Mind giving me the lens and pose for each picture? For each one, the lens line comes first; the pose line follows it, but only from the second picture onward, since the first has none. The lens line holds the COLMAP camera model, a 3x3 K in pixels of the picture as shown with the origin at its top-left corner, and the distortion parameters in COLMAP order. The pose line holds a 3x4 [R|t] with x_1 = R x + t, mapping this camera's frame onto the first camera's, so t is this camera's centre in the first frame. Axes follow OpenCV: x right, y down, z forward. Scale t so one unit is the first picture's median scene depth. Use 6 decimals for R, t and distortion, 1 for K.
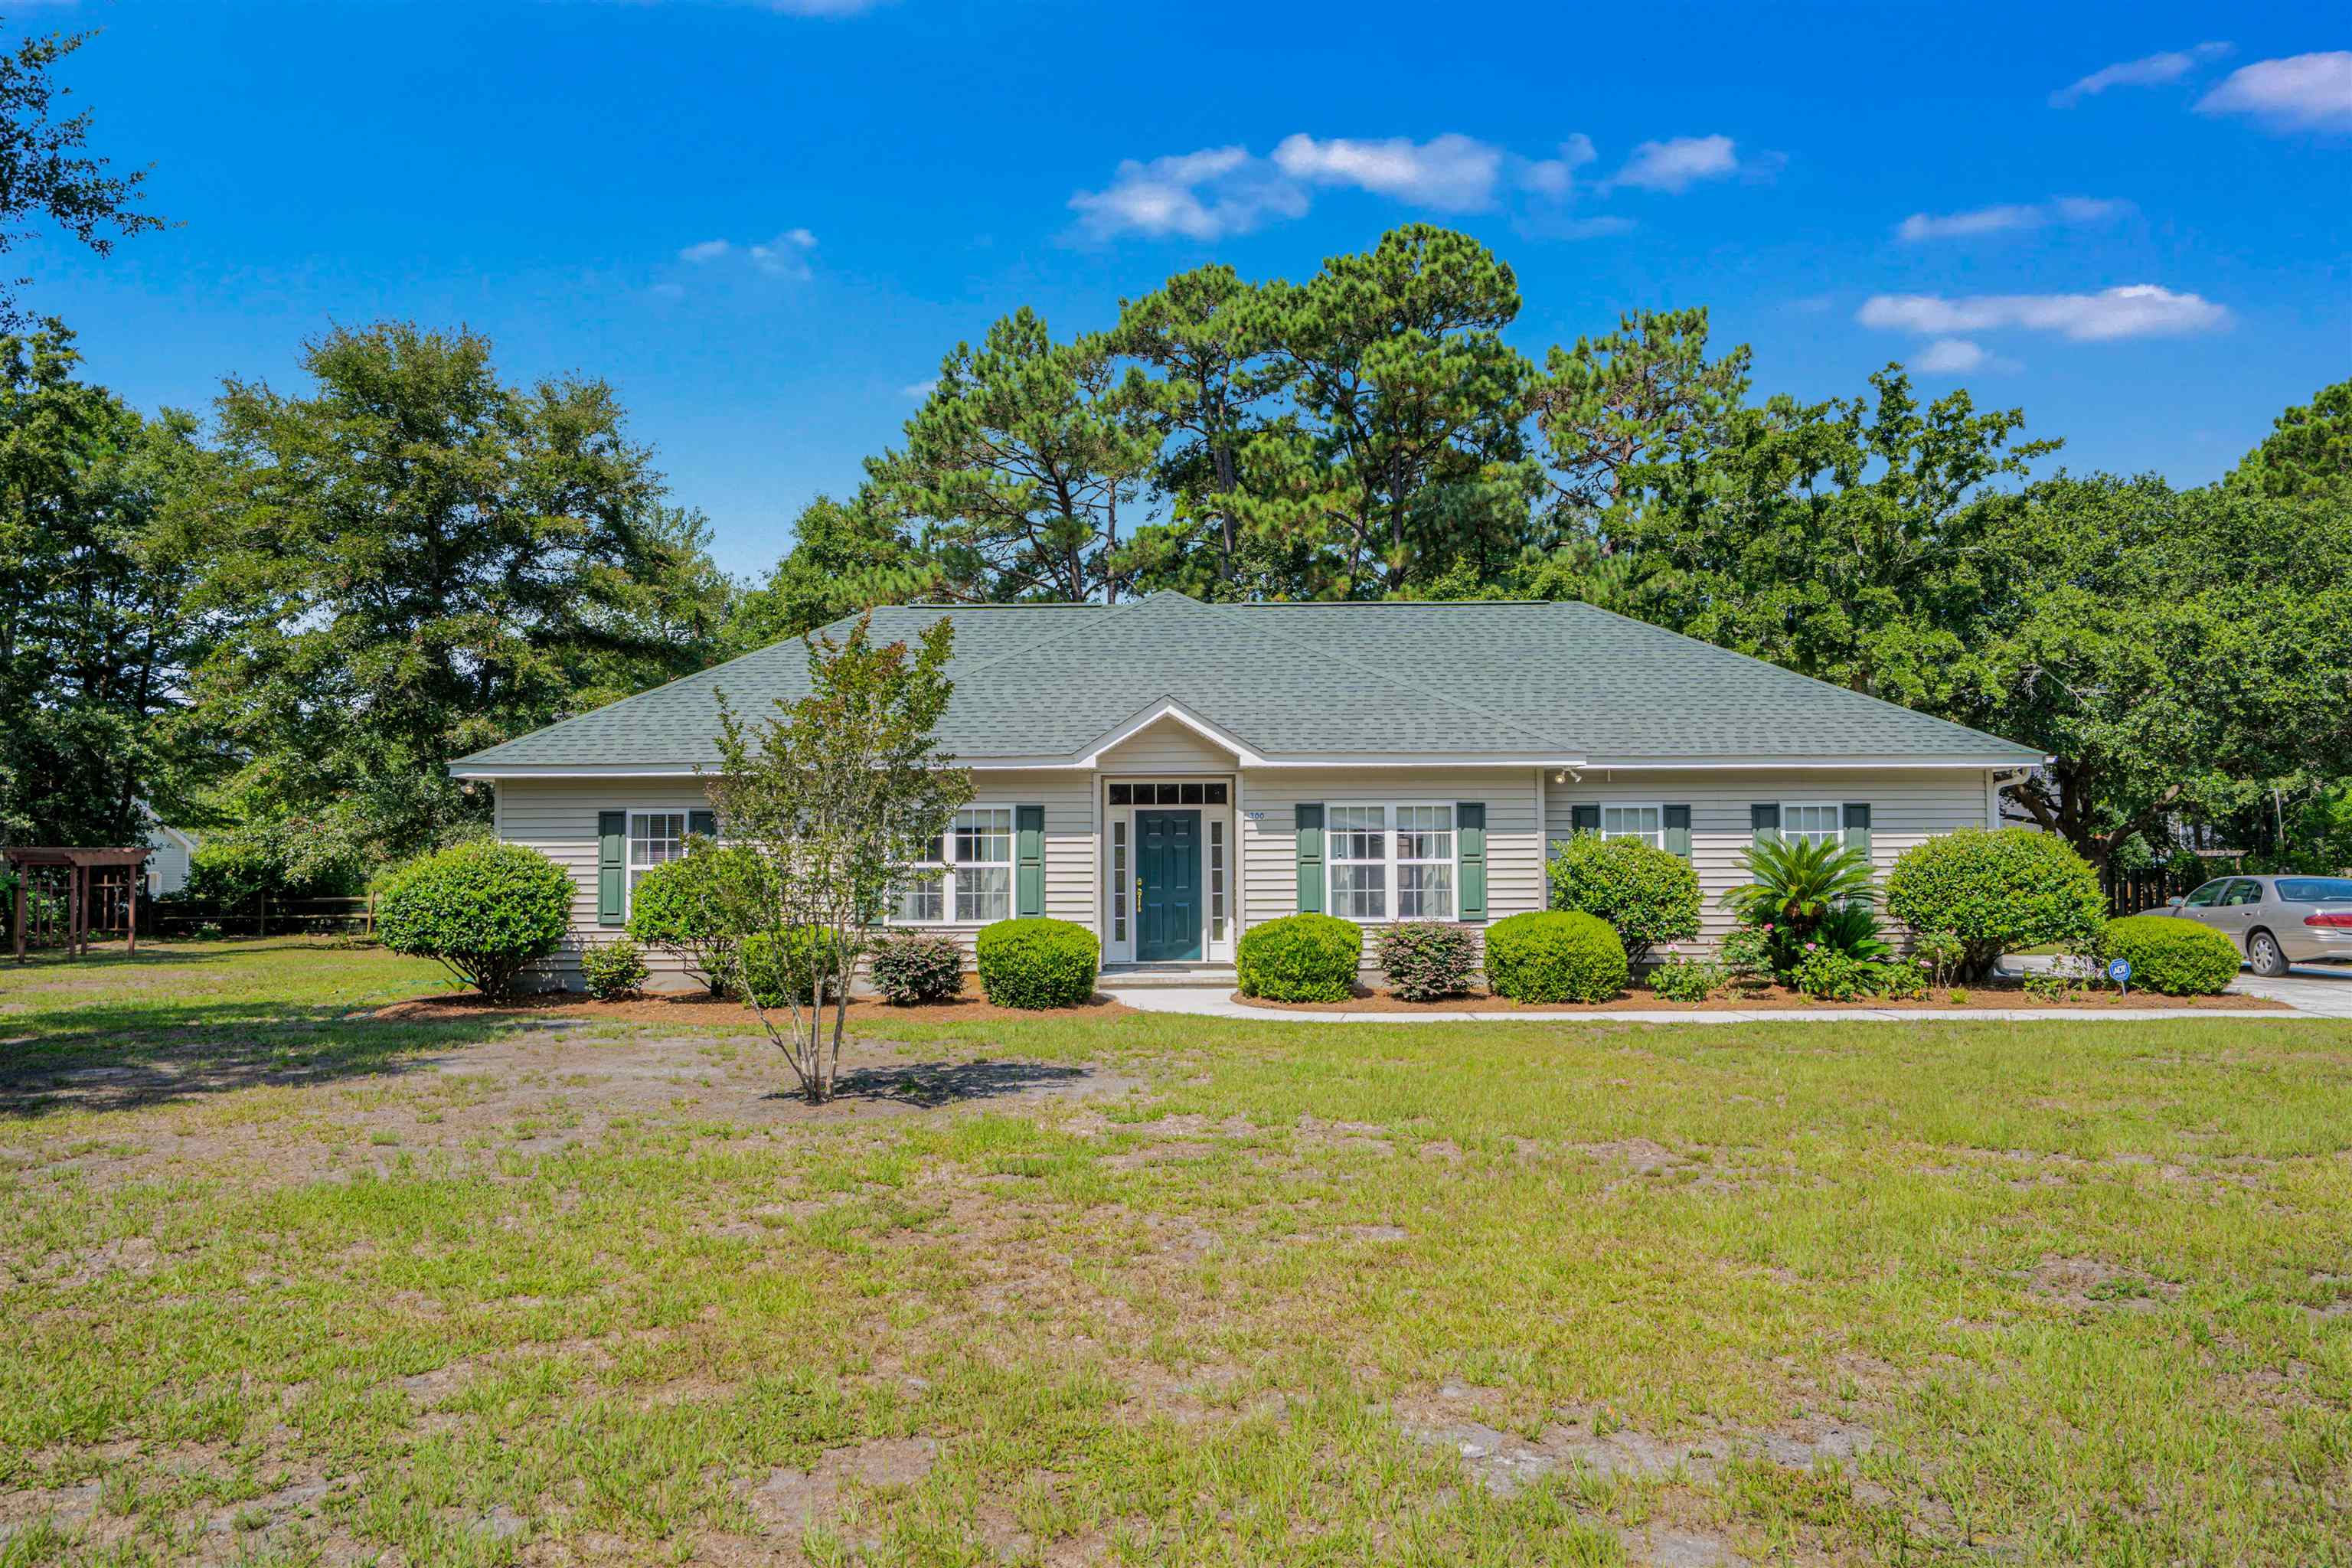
lens RADIAL K [[1675.5, 0, 1176.0], [0, 1675.5, 784.0], [0, 0, 1]] dist [0.008827, 0.004087]
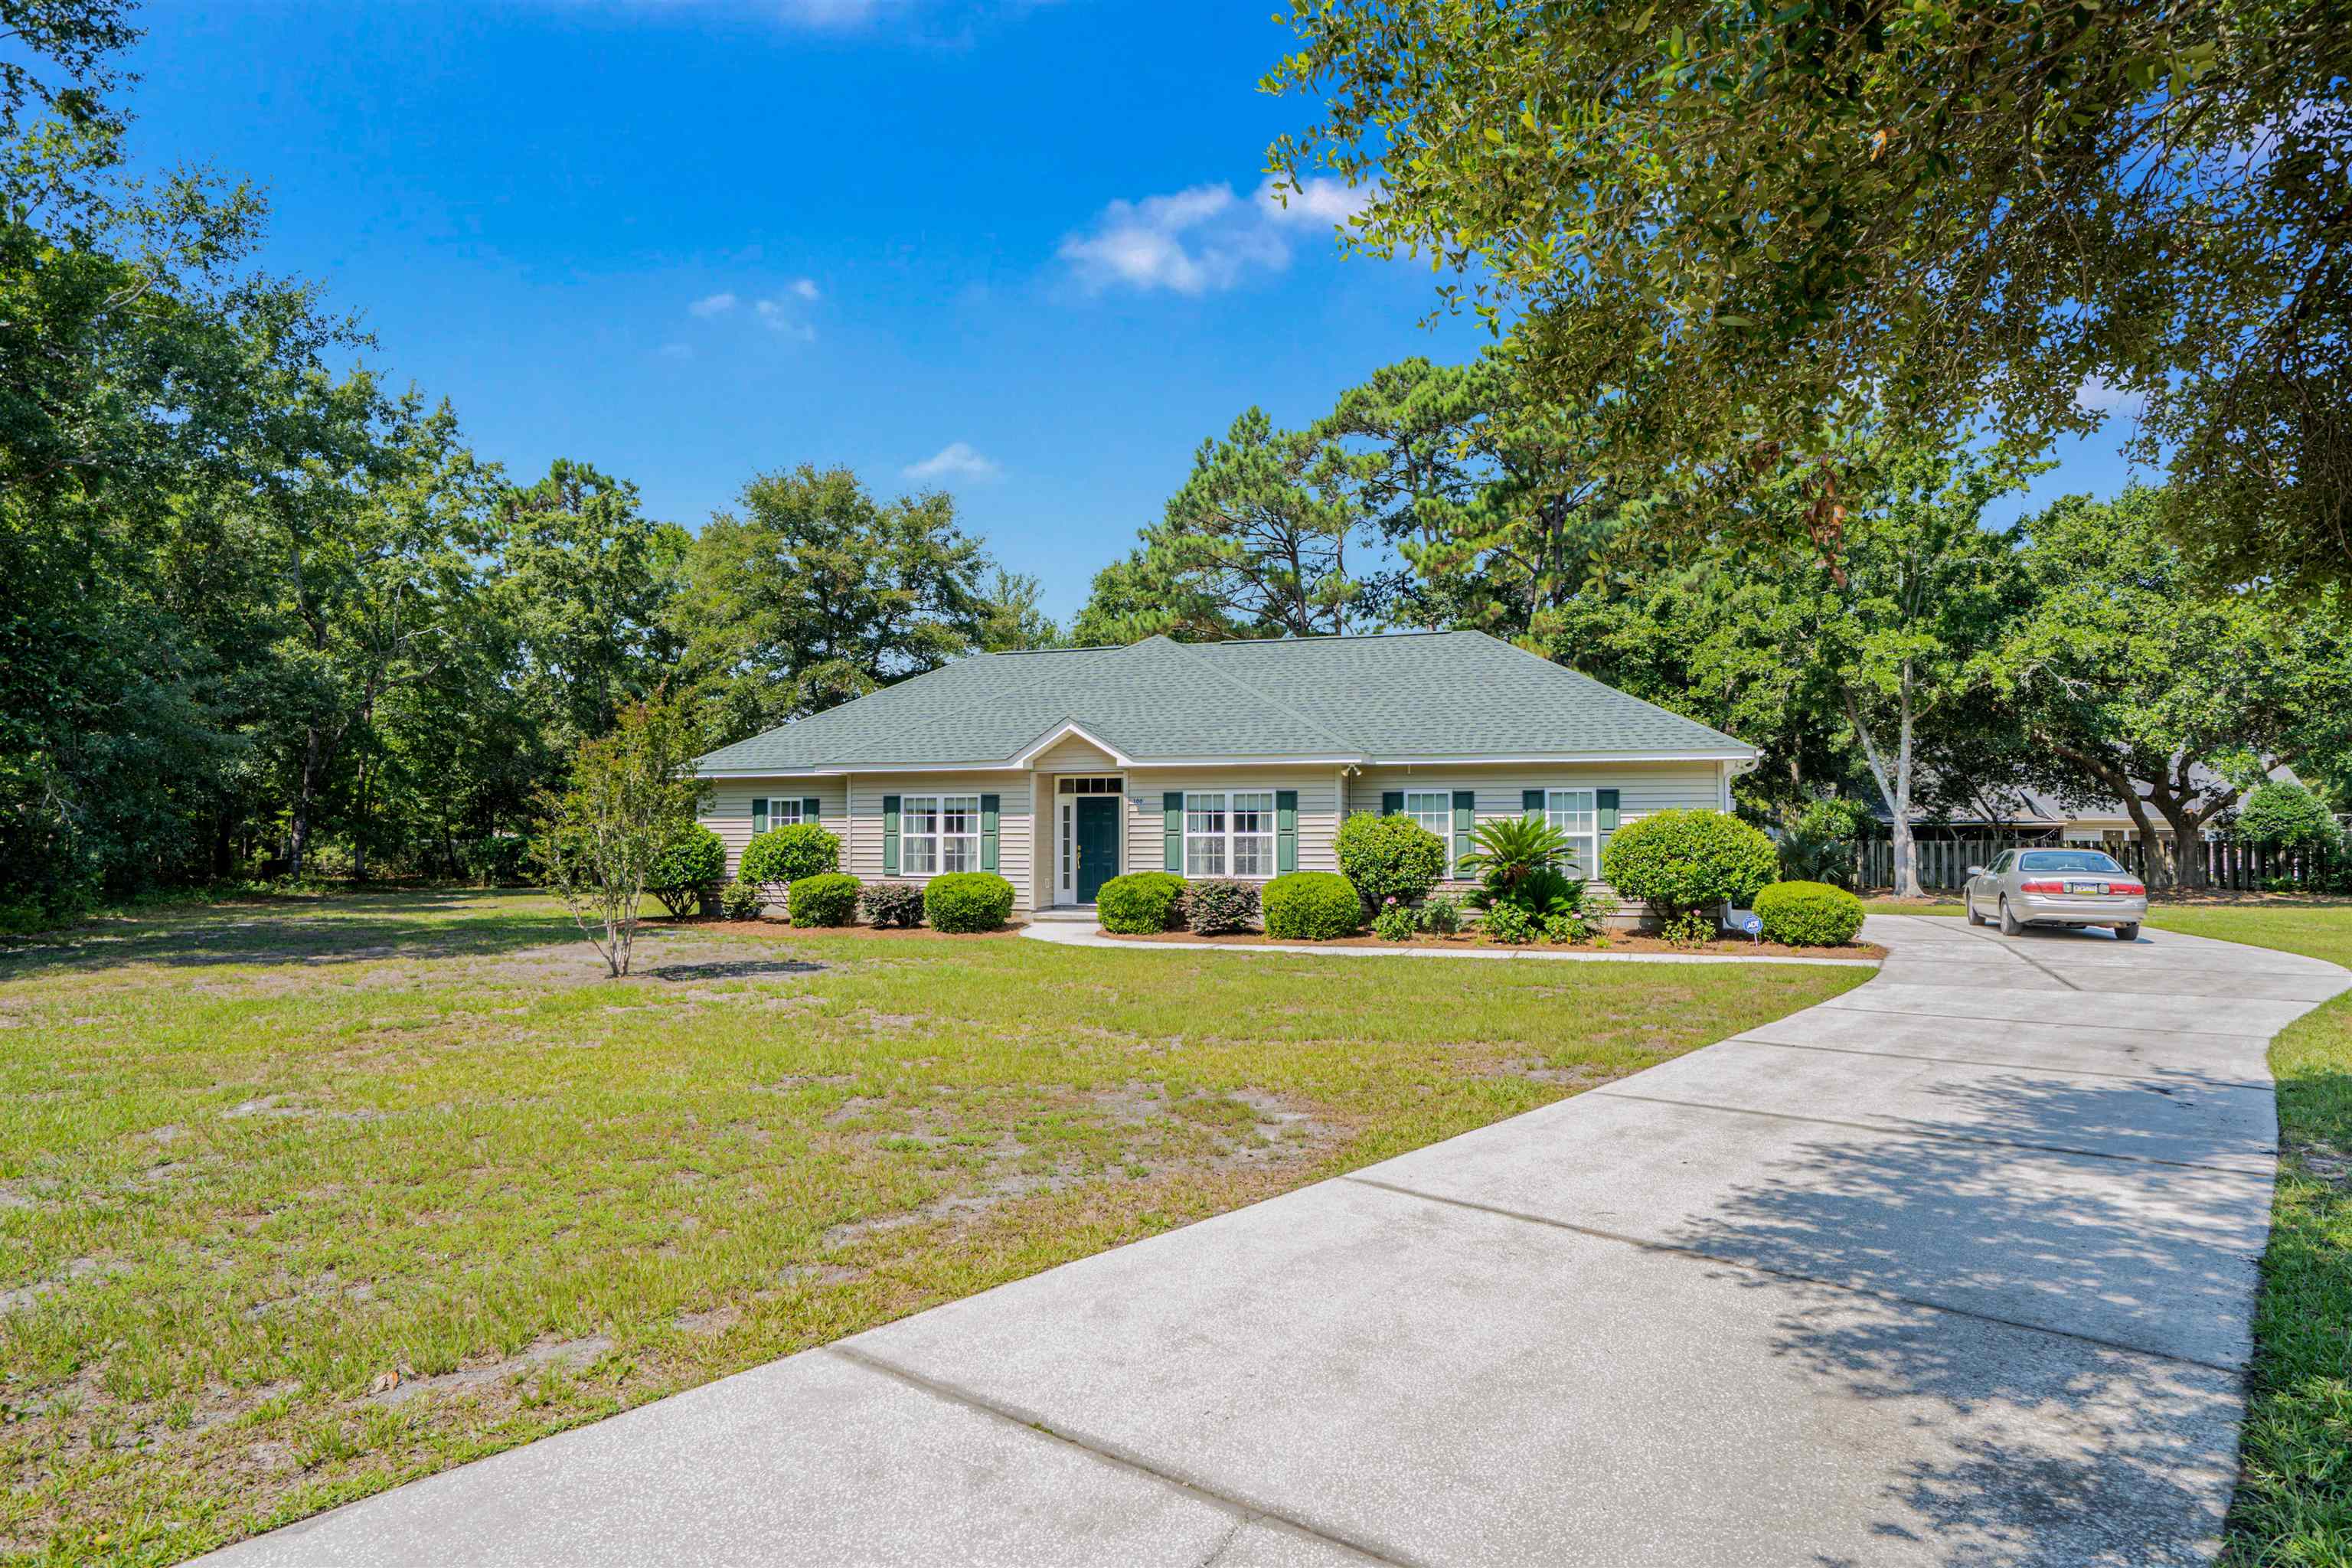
lens RADIAL K [[1373.2, 0, 1176.0], [0, 1373.2, 784.0], [0, 0, 1]] dist [-0.032614, 0.001136]
pose [[0.947750, -0.007073, -0.318935, 0.442380], [0.011141, 0.999878, 0.010933, -0.007551], [0.318818, -0.013915, 0.947714, -0.075910]]
